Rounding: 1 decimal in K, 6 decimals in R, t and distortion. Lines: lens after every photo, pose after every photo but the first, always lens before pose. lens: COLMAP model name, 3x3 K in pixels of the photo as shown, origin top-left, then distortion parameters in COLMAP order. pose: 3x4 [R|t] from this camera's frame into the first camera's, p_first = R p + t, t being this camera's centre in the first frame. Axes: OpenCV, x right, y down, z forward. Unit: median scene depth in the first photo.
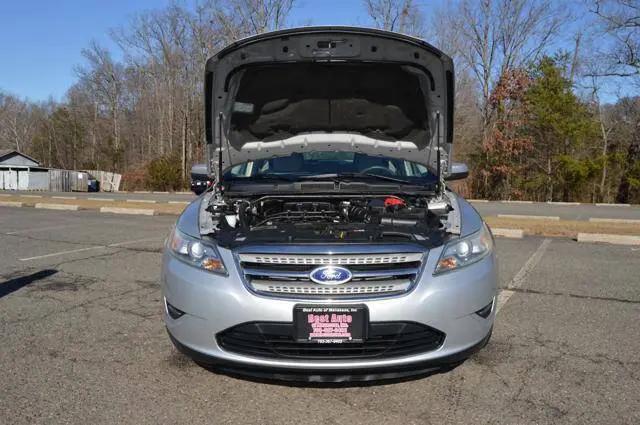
lens RADIAL K [[536.0, 0, 323.2], [0, 536.0, 210.8], [0, 0, 1]] dist [-0.092784, 0.038411]
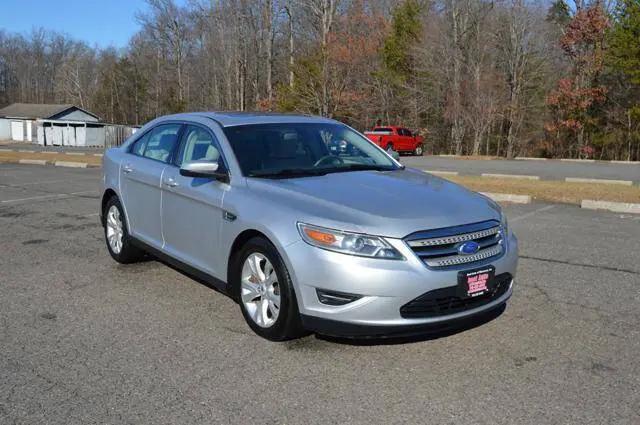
lens RADIAL K [[624.1, 0, 324.6], [0, 624.1, 209.7], [0, 0, 1]] dist [-0.066132, 0.000000]
pose [[0.984614, 0.016912, -0.173921, 0.095338], [-0.005408, 0.997778, 0.066407, -0.000591], [0.174657, -0.064445, 0.982518, -0.082157]]
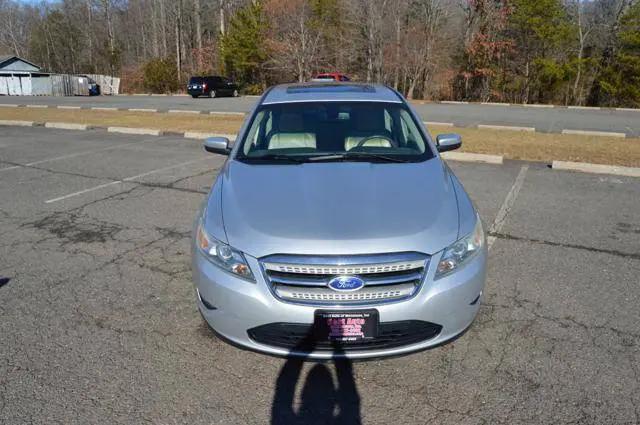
lens RADIAL K [[496.0, 0, 319.9], [0, 496.0, 208.8], [0, 0, 1]] dist [-0.096544, 0.035790]
pose [[0.999807, -0.013343, 0.014408, -0.003446], [0.010003, 0.977416, 0.211088, -0.016291], [-0.016899, -0.210903, 0.977361, -0.000320]]
